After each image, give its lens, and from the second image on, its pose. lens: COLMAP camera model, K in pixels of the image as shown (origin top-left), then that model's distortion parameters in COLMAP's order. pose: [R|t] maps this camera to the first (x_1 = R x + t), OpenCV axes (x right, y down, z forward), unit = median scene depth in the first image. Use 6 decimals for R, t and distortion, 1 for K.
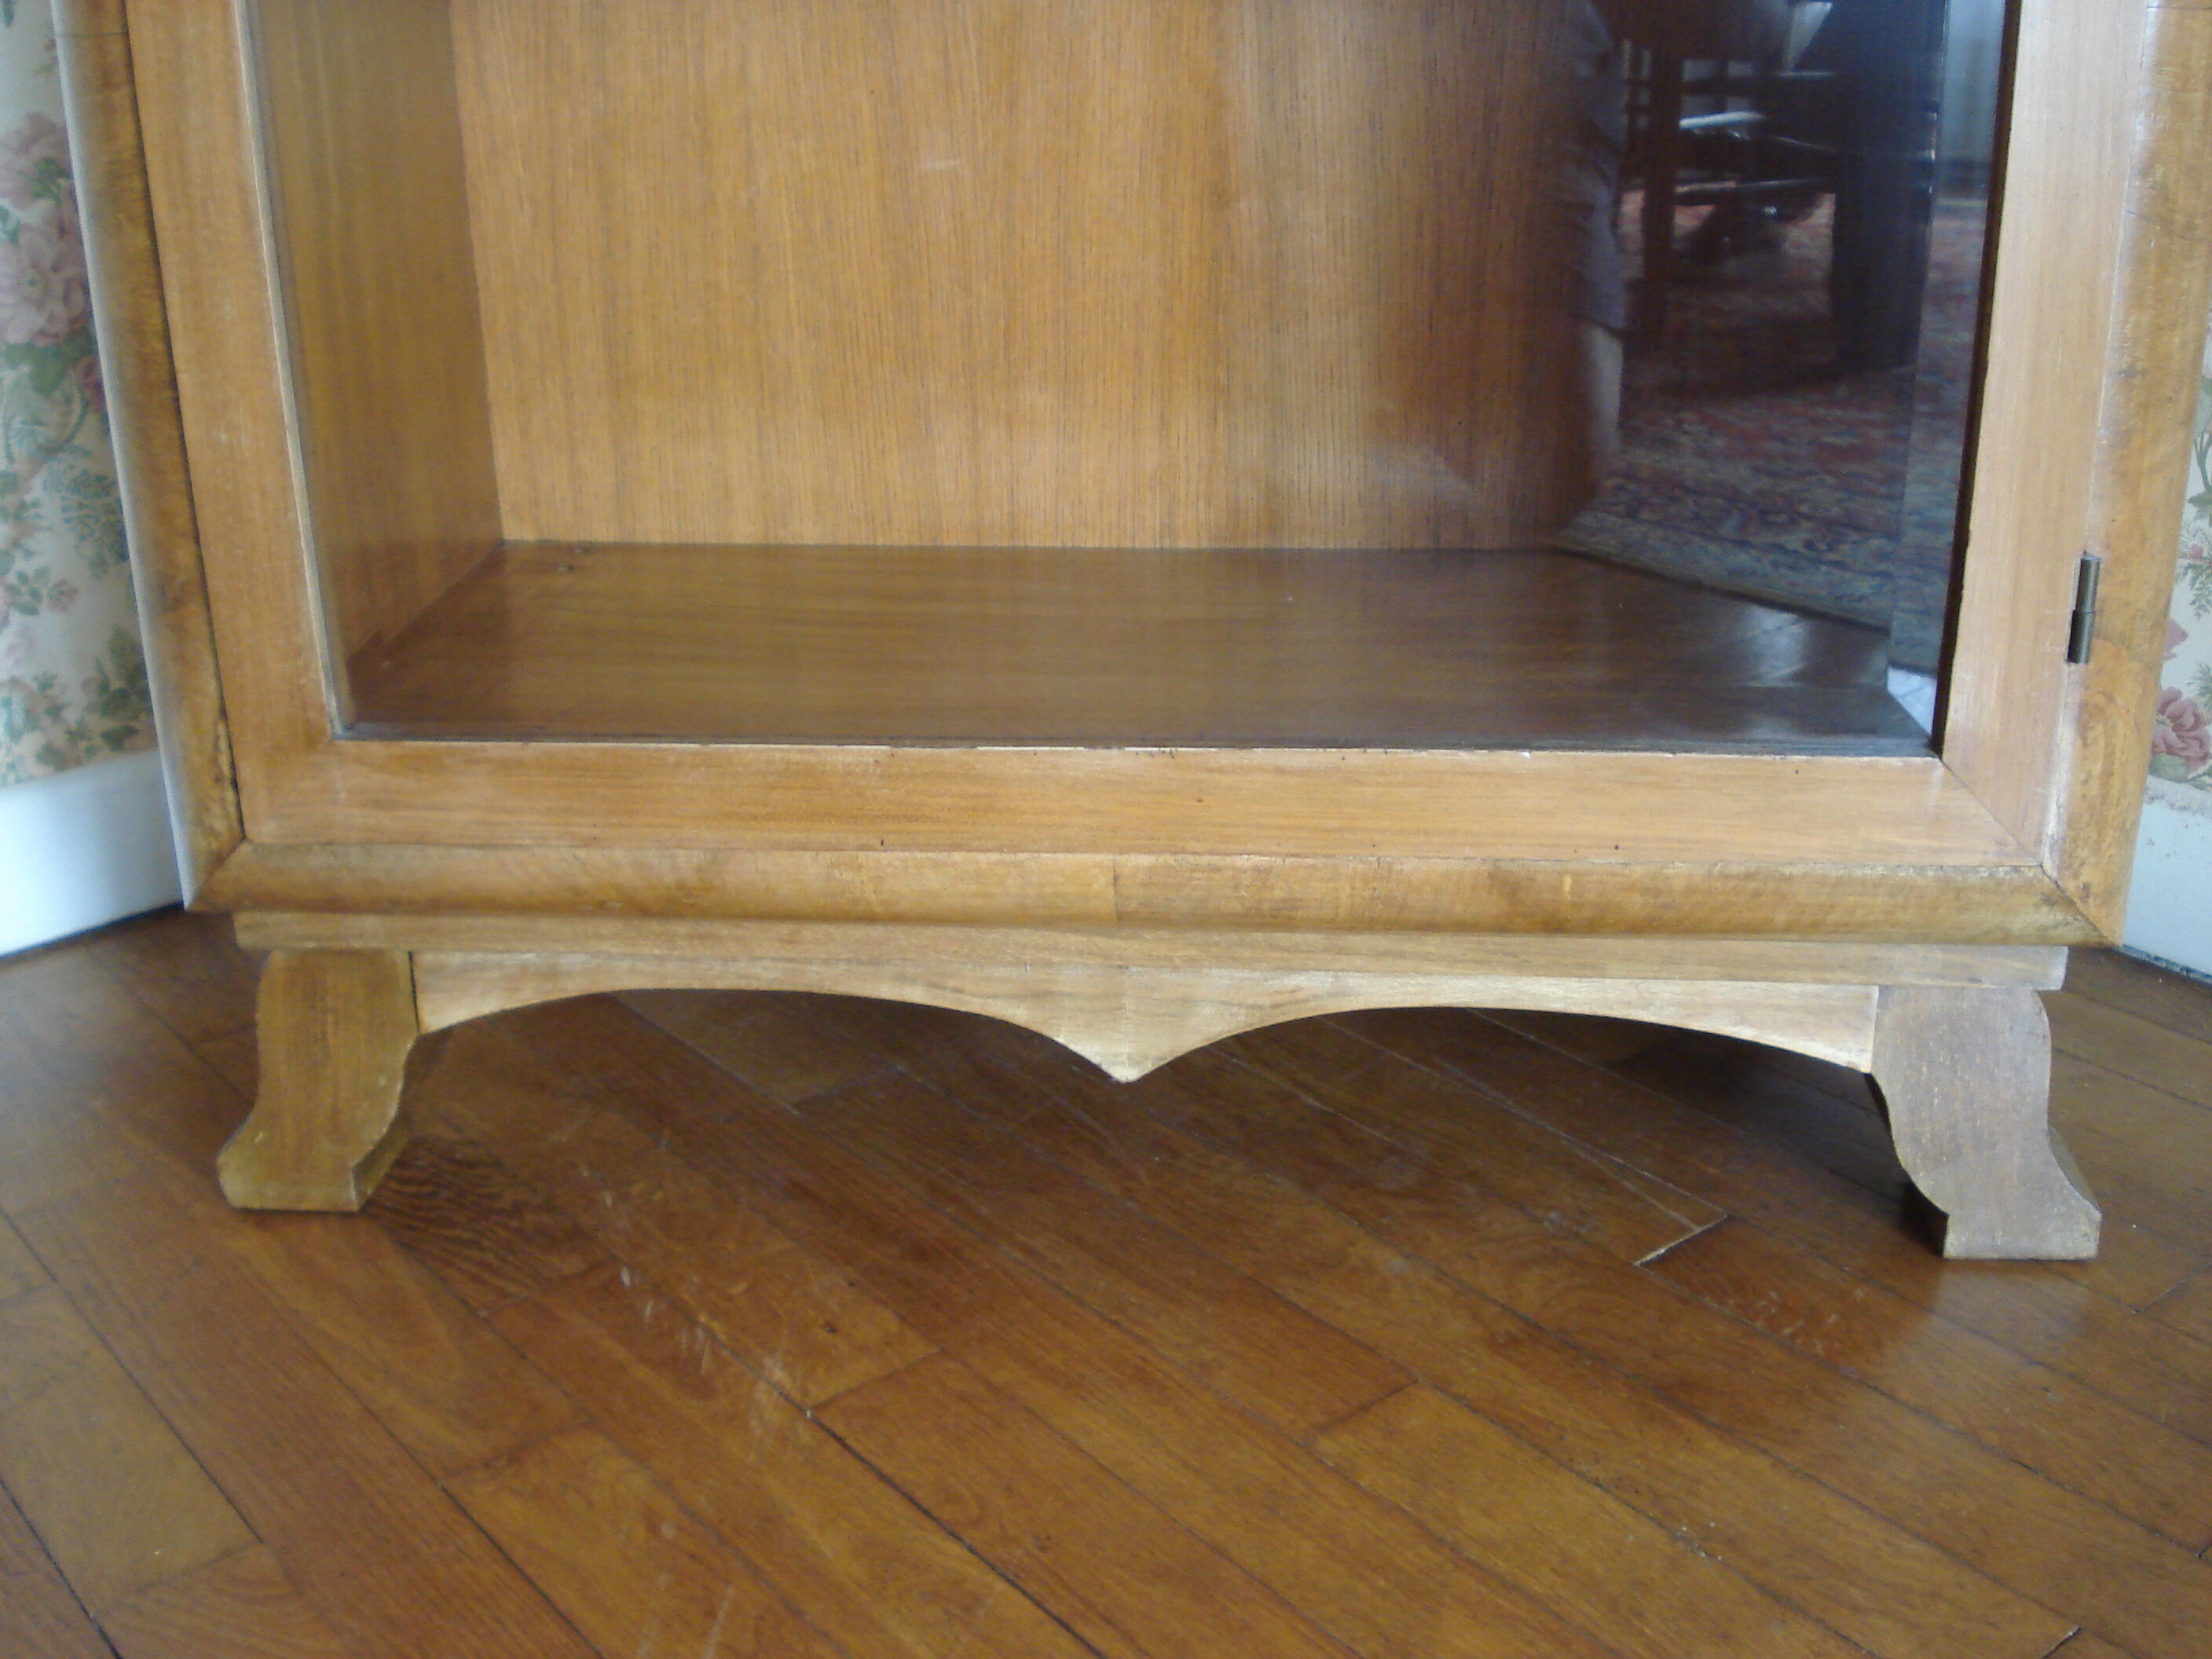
lens RADIAL K [[2476.6, 0, 1091.9], [0, 2476.6, 827.3], [0, 0, 1]] dist [-0.110894, 0.000000]
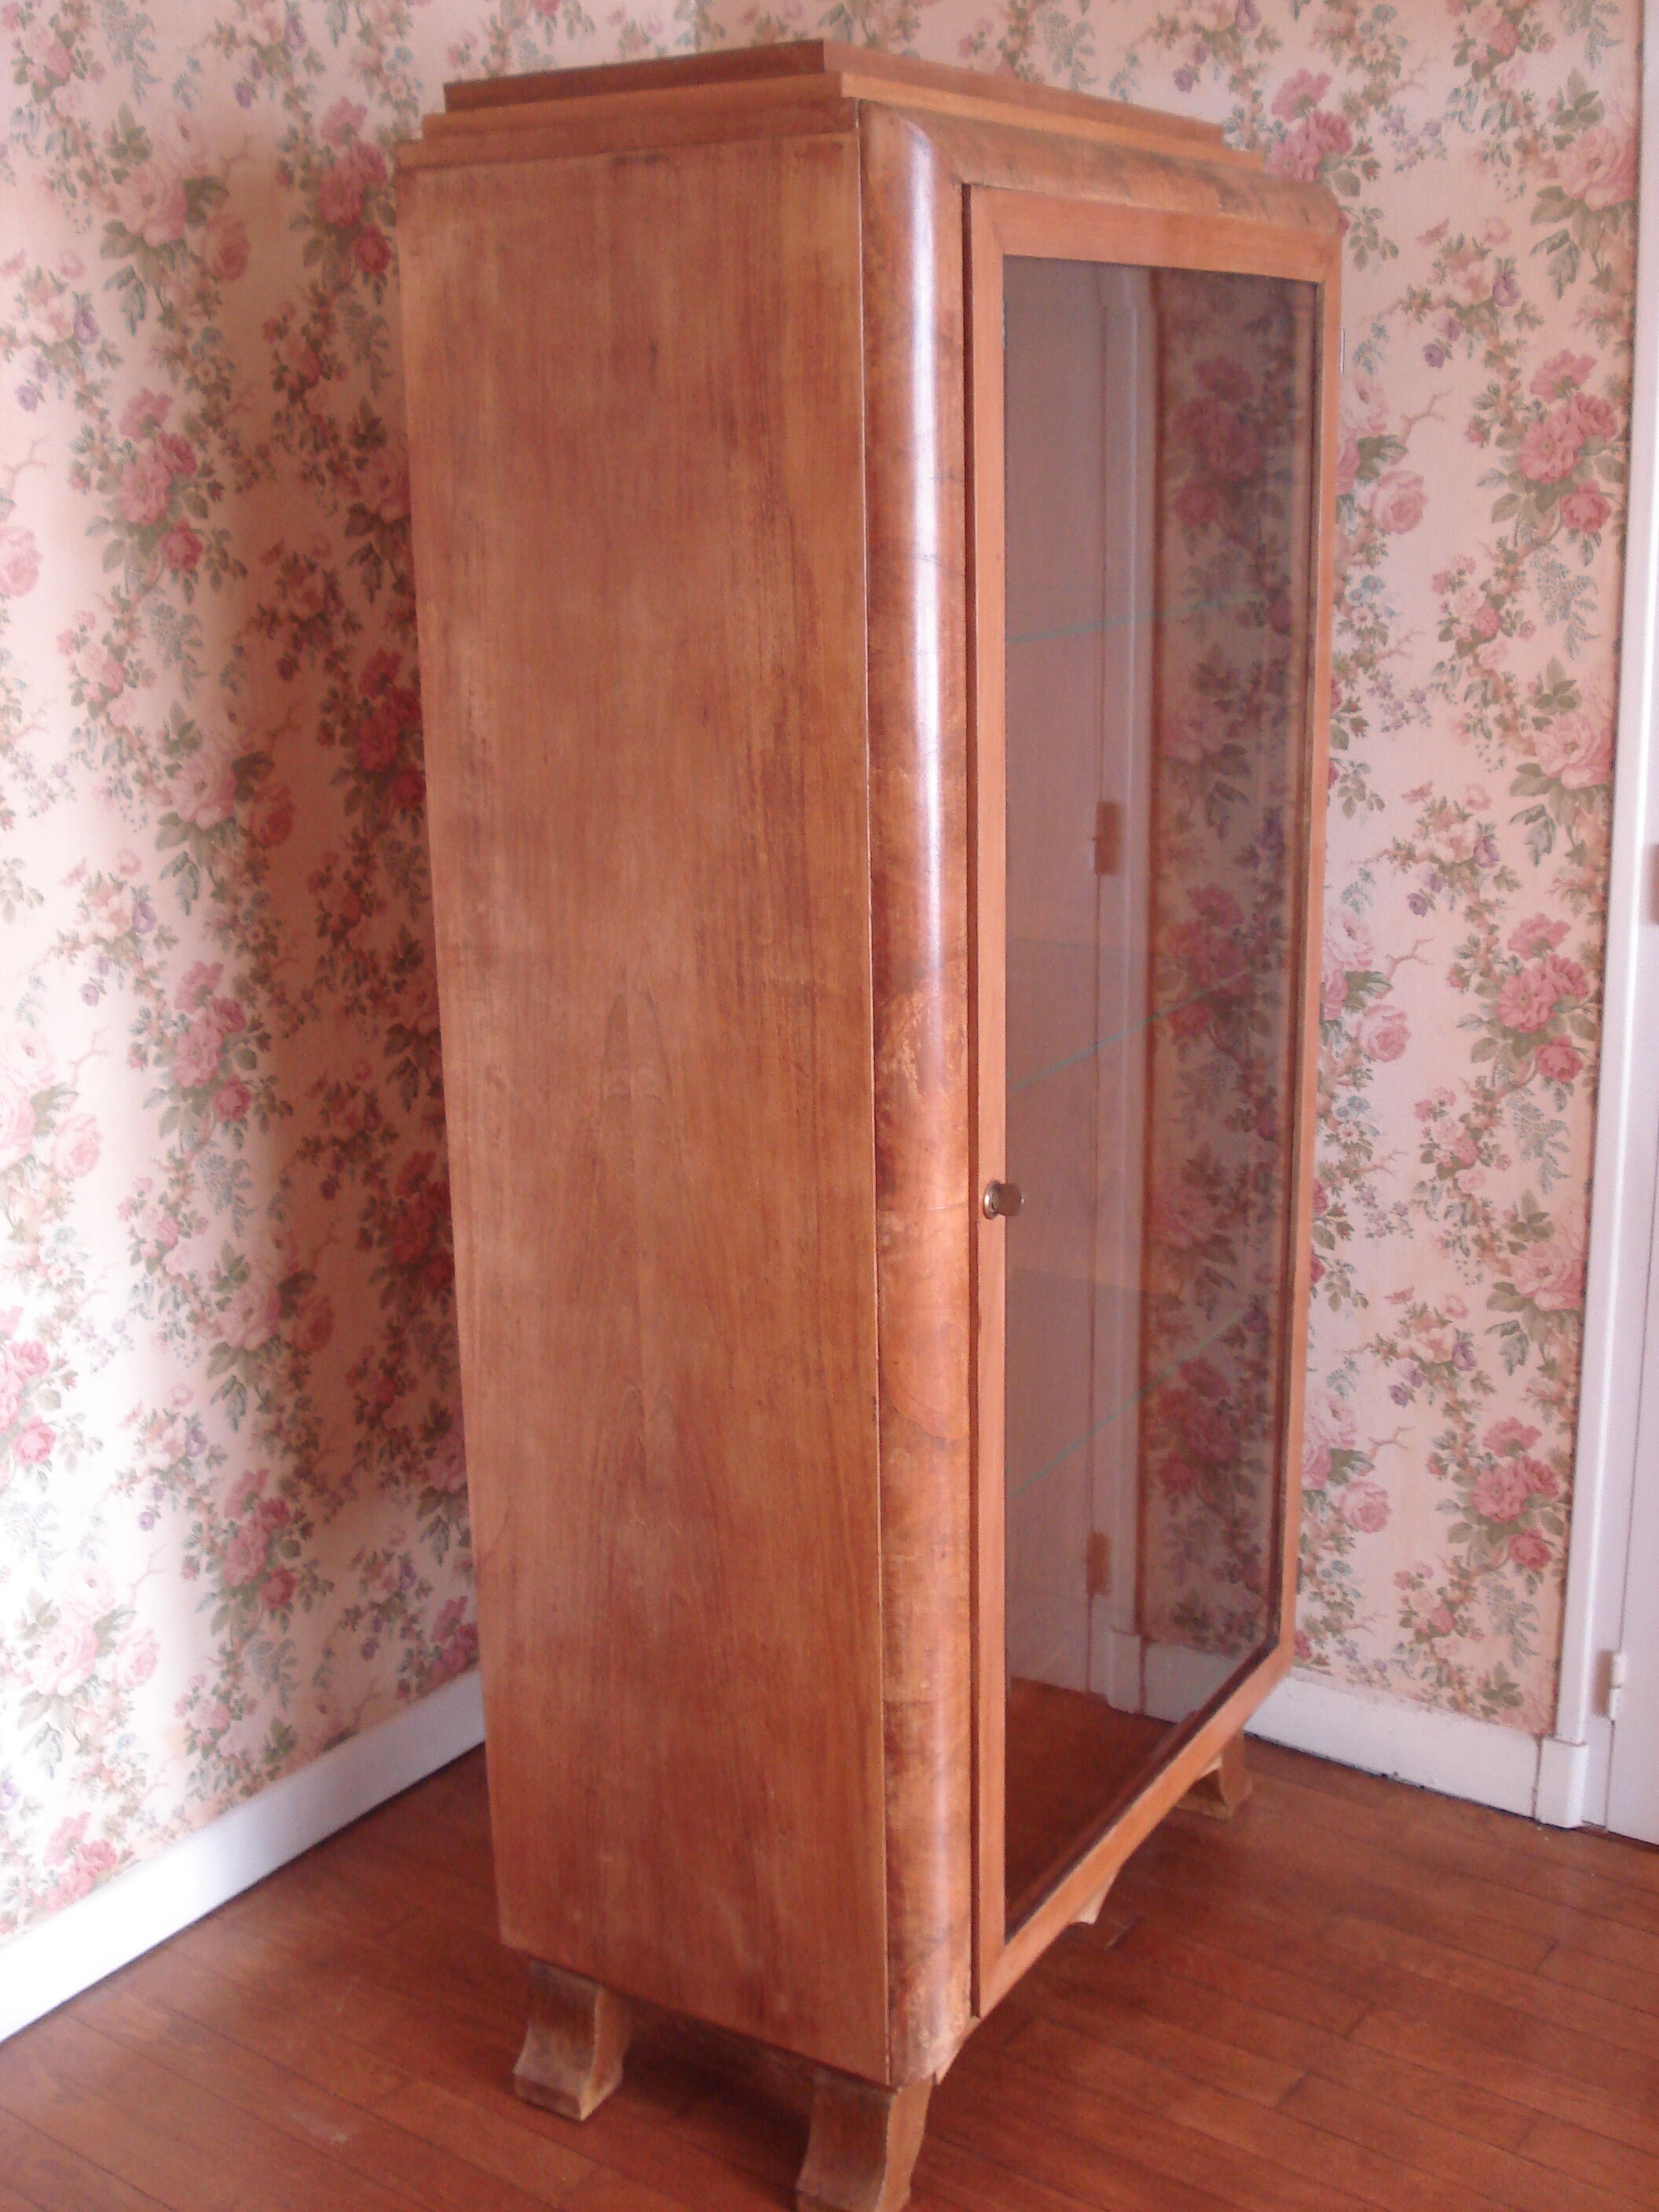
lens RADIAL K [[2476.6, 0, 823.0], [0, 2476.6, 1109.9], [0, 0, 1]] dist [-0.110894, 0.000000]
pose [[0.966253, -0.076117, 0.246092, -0.439047], [0.103617, 0.989498, -0.100786, -0.325096], [-0.235836, 0.122884, 0.963992, -1.020815]]
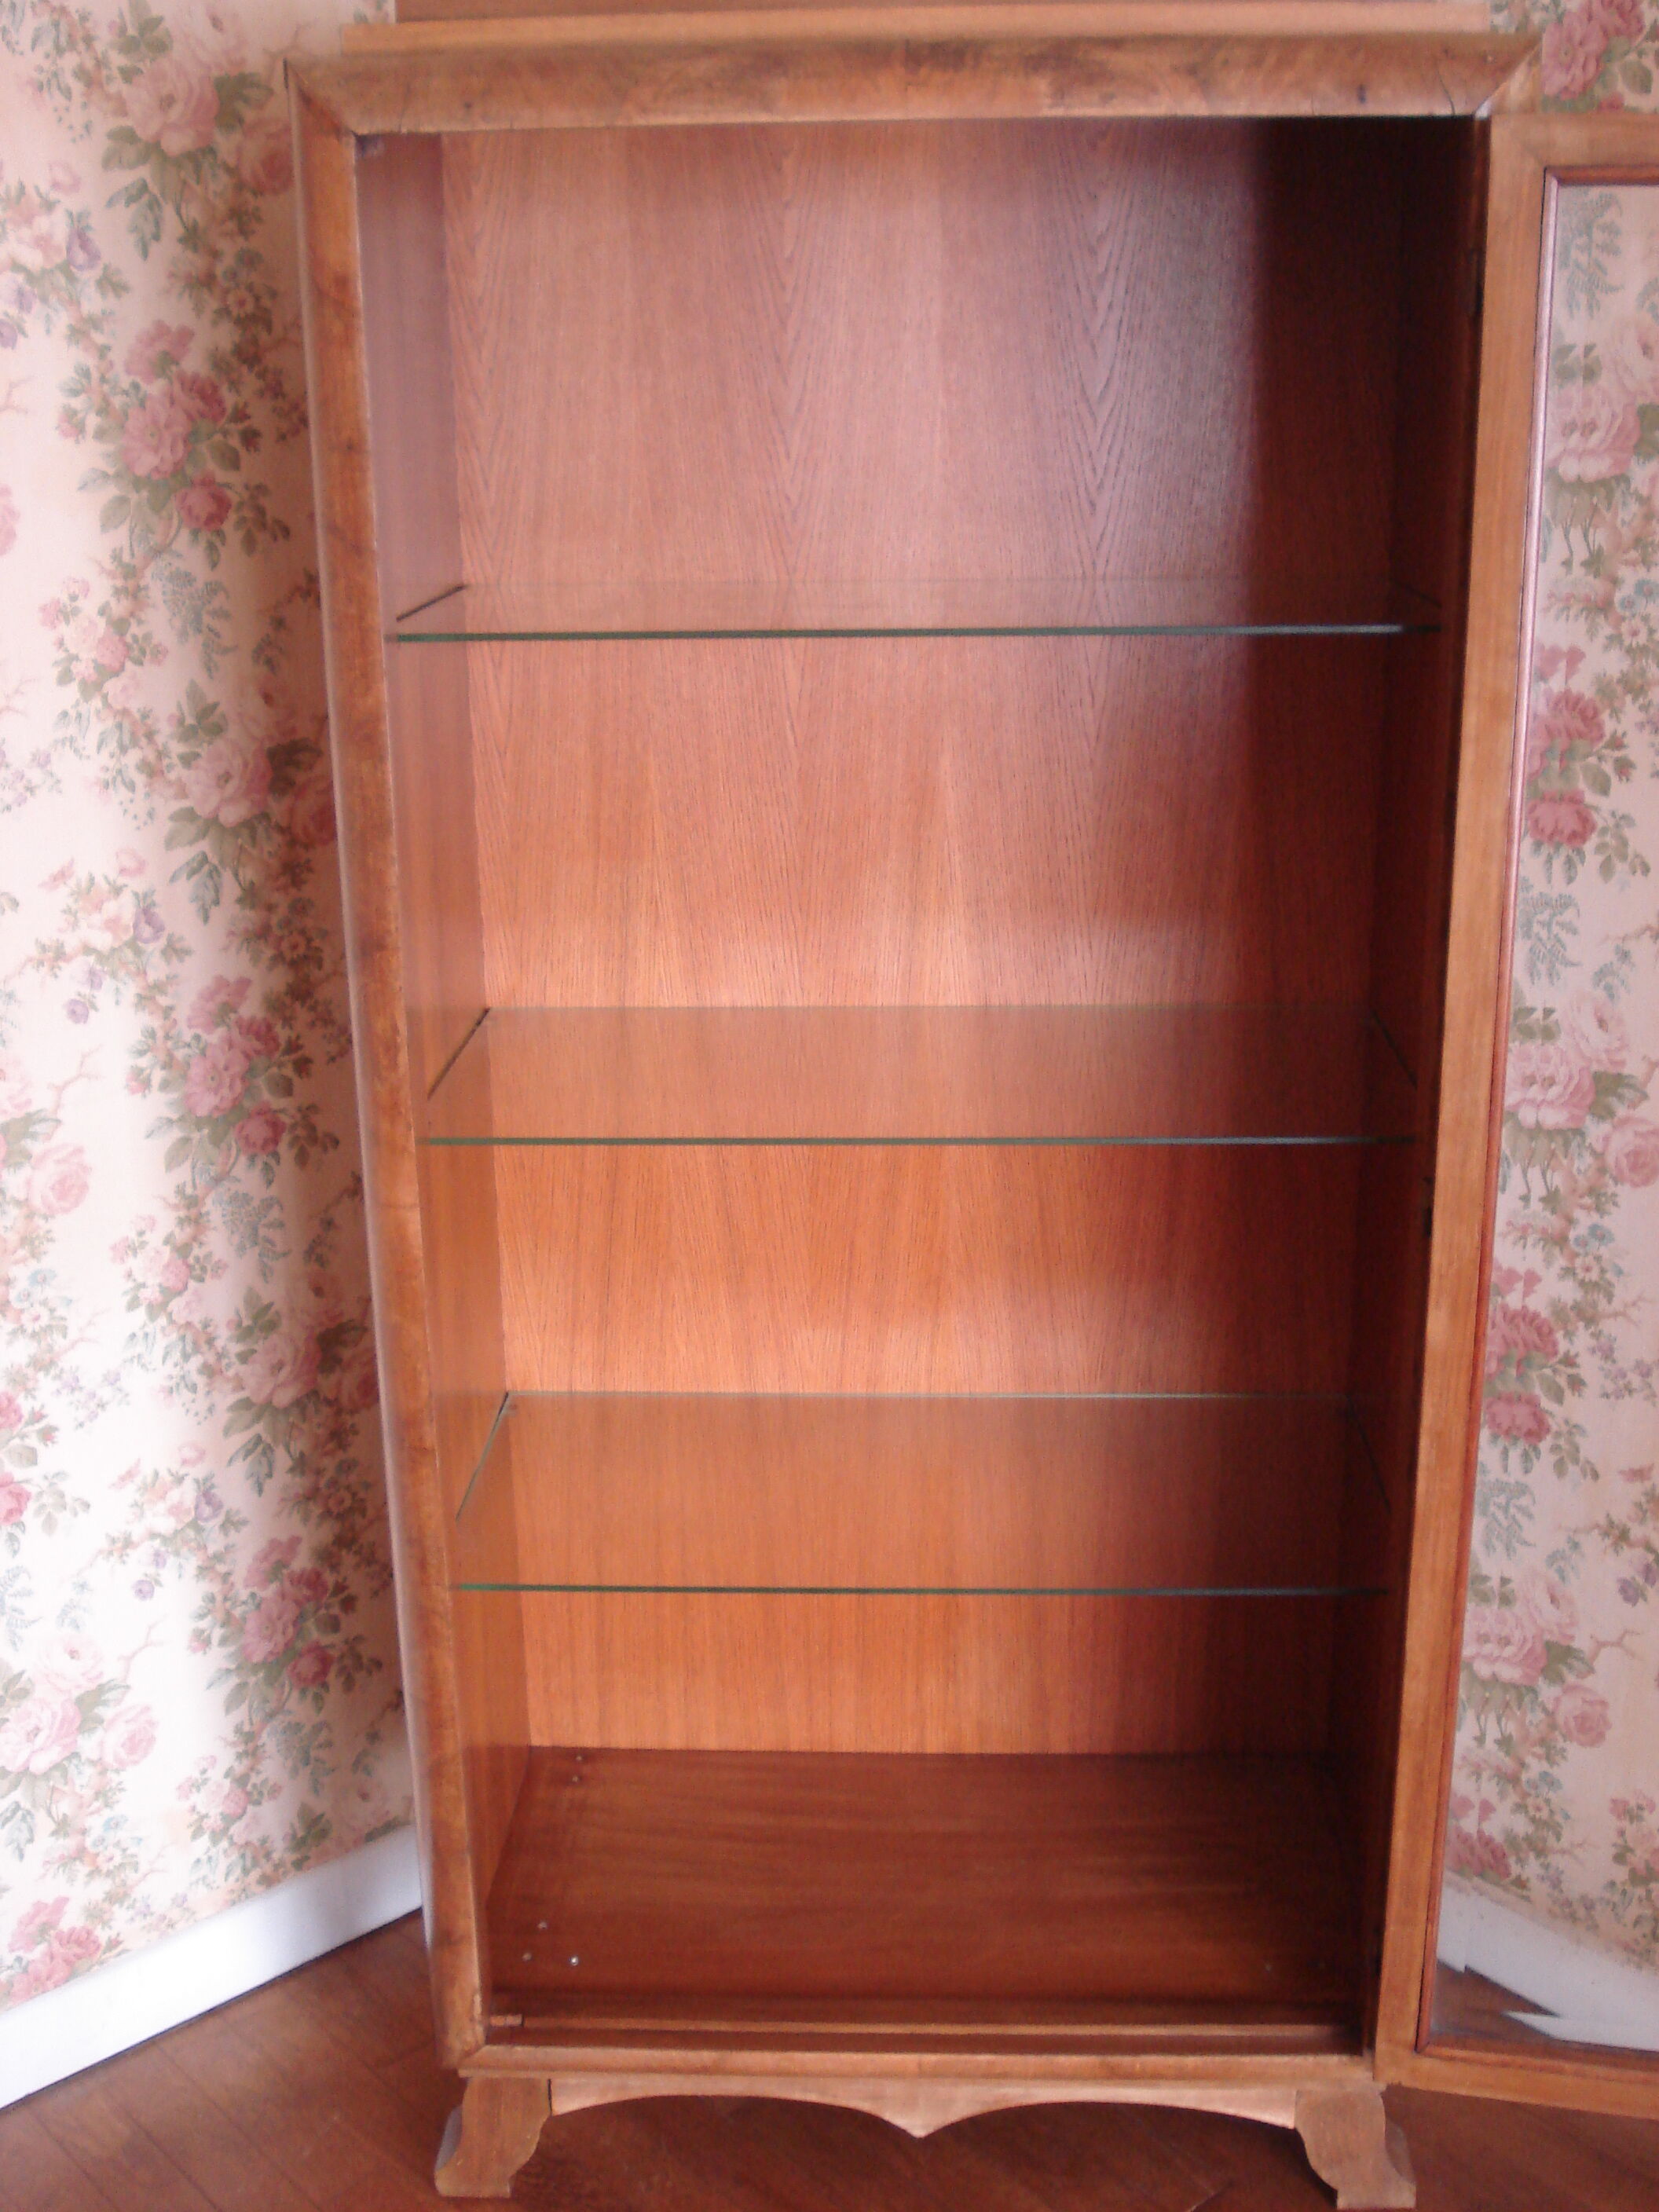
lens RADIAL K [[2476.6, 0, 850.3], [0, 2476.6, 1101.8], [0, 0, 1]] dist [-0.110894, 0.000000]
pose [[0.998958, -0.009848, 0.044559, -0.094600], [0.013203, 0.997049, -0.075622, -0.454991], [-0.043683, 0.076132, 0.996140, -0.781139]]
